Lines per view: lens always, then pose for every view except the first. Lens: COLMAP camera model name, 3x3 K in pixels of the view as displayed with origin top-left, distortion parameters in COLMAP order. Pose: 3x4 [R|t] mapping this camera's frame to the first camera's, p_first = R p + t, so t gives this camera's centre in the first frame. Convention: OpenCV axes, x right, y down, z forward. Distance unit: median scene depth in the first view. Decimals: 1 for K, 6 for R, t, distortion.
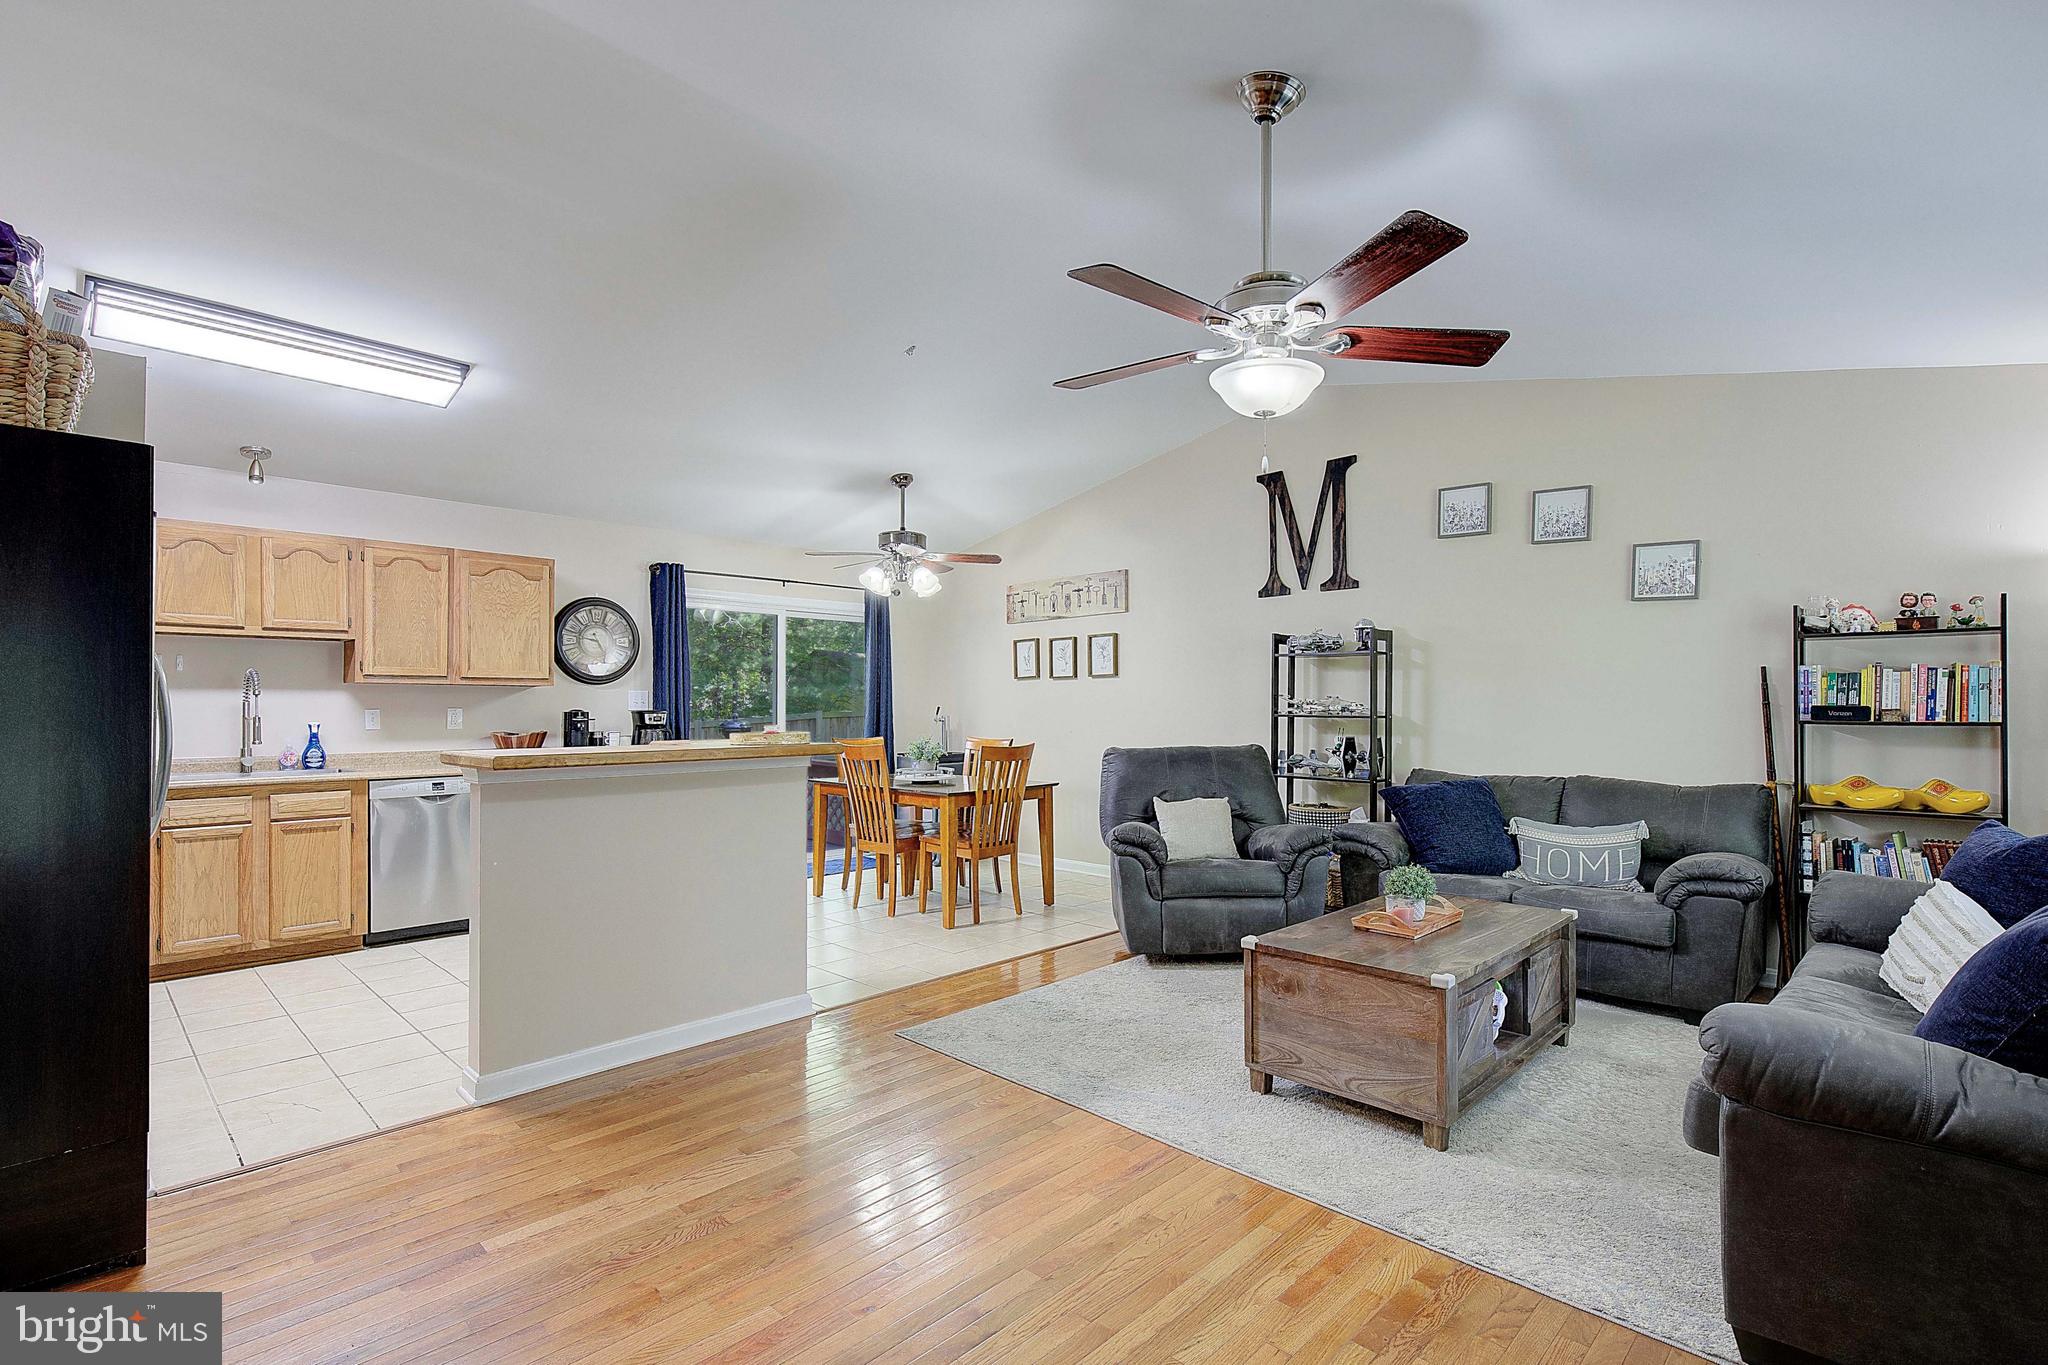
lens RADIAL K [[940.4, 0, 1024.1], [0, 940.4, 695.1], [0, 0, 1]] dist [0.000964, -0.000193]
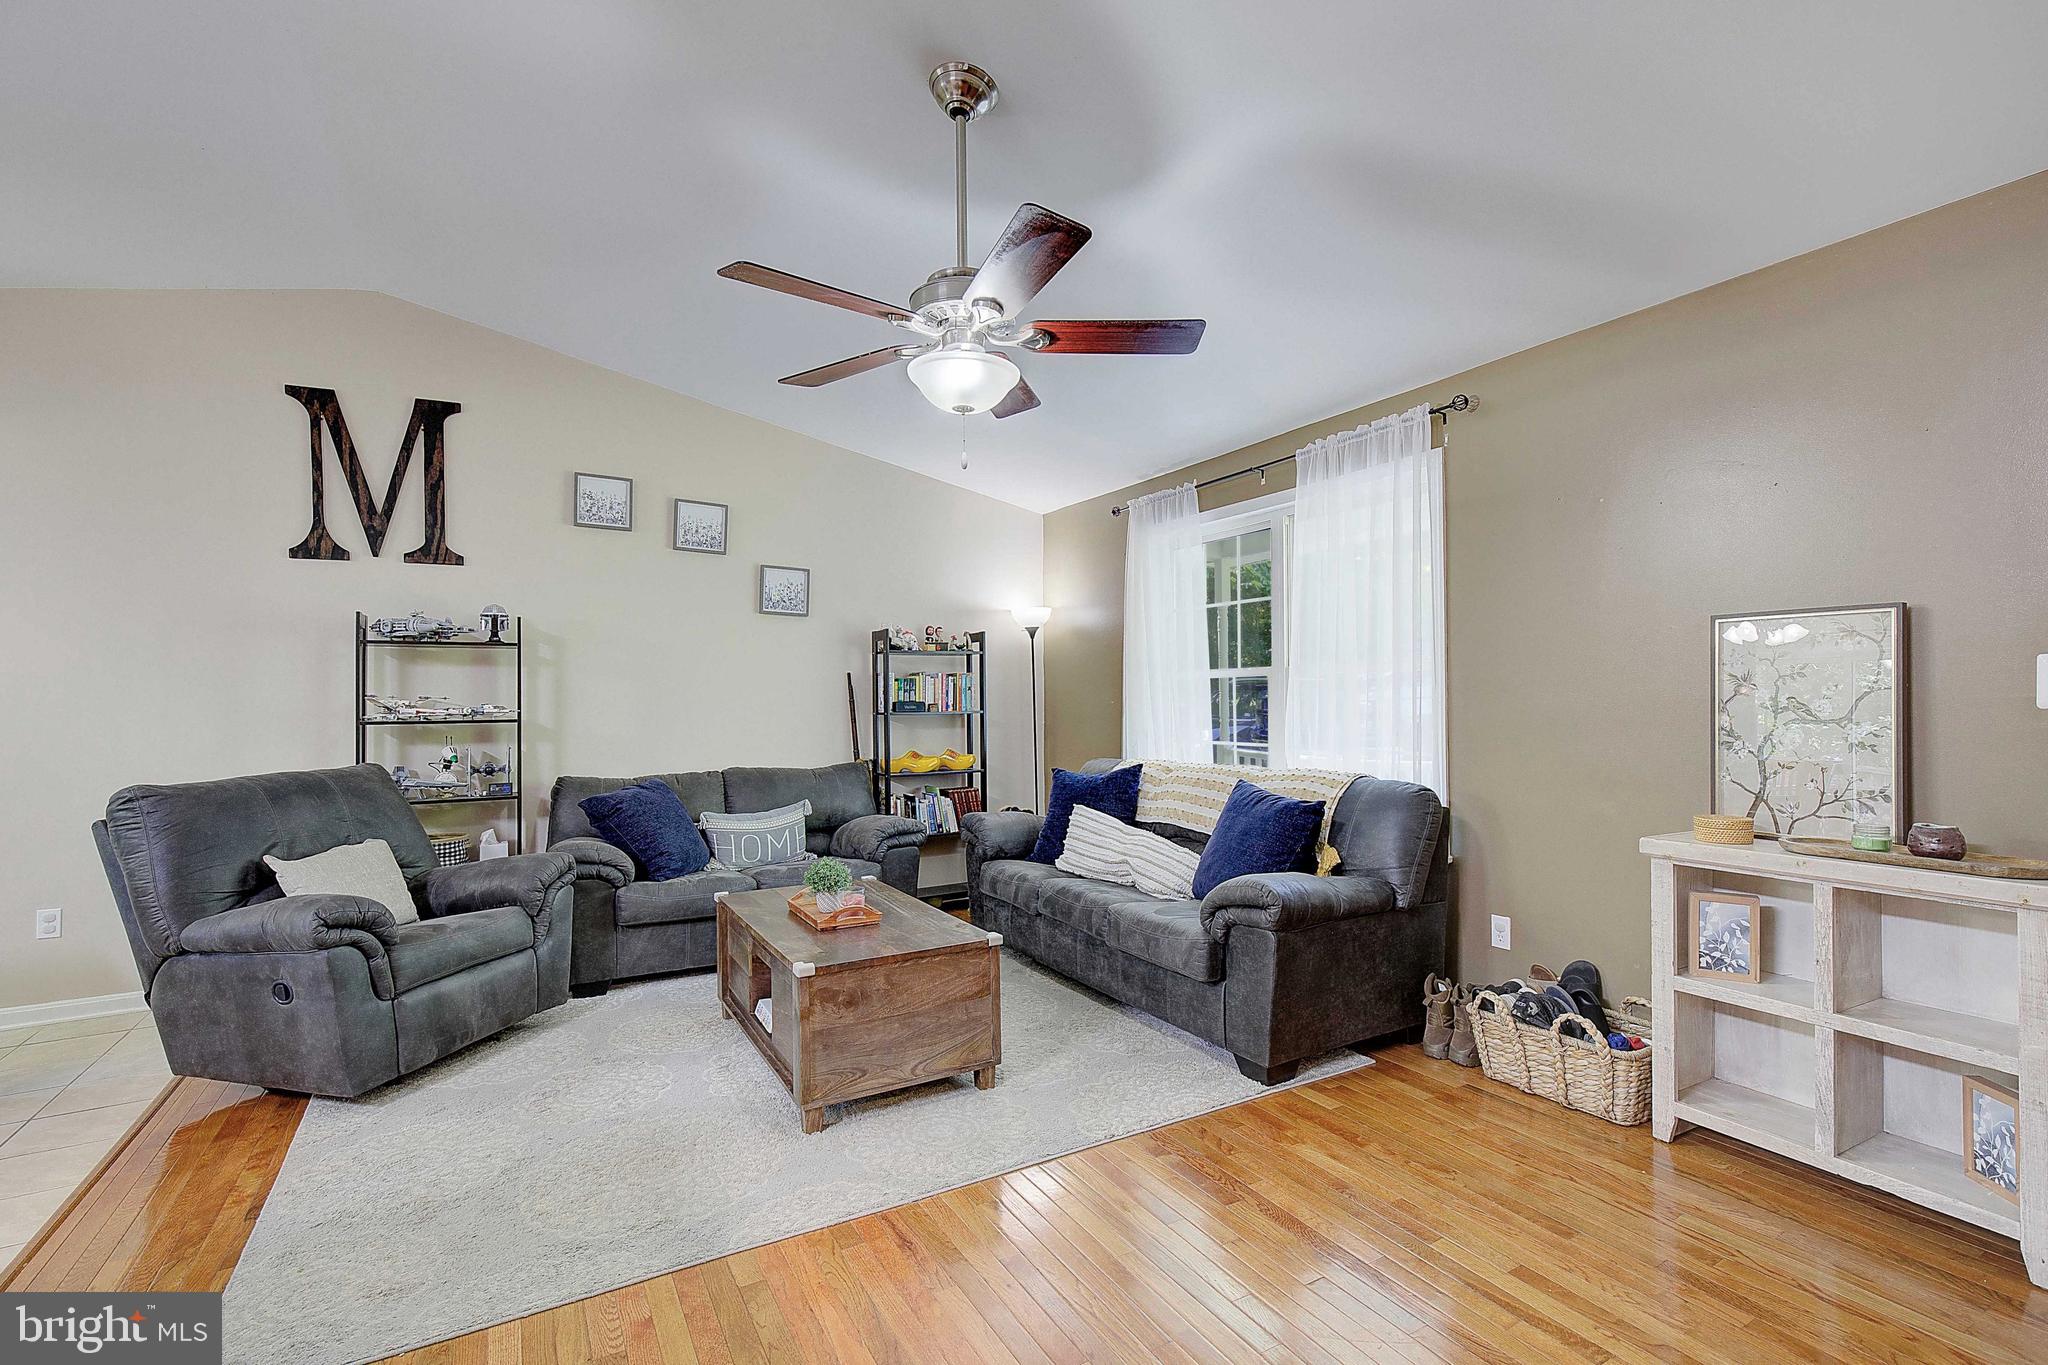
lens RADIAL K [[940.4, 0, 1033.4], [0, 940.4, 692.0], [0, 0, 1]] dist [0.000964, -0.000193]
pose [[0.268663, 0.002068, 0.963232, -0.378831], [0.004152, 0.999986, -0.003305, 0.002157], [-0.963225, 0.004887, 0.268651, 0.370880]]
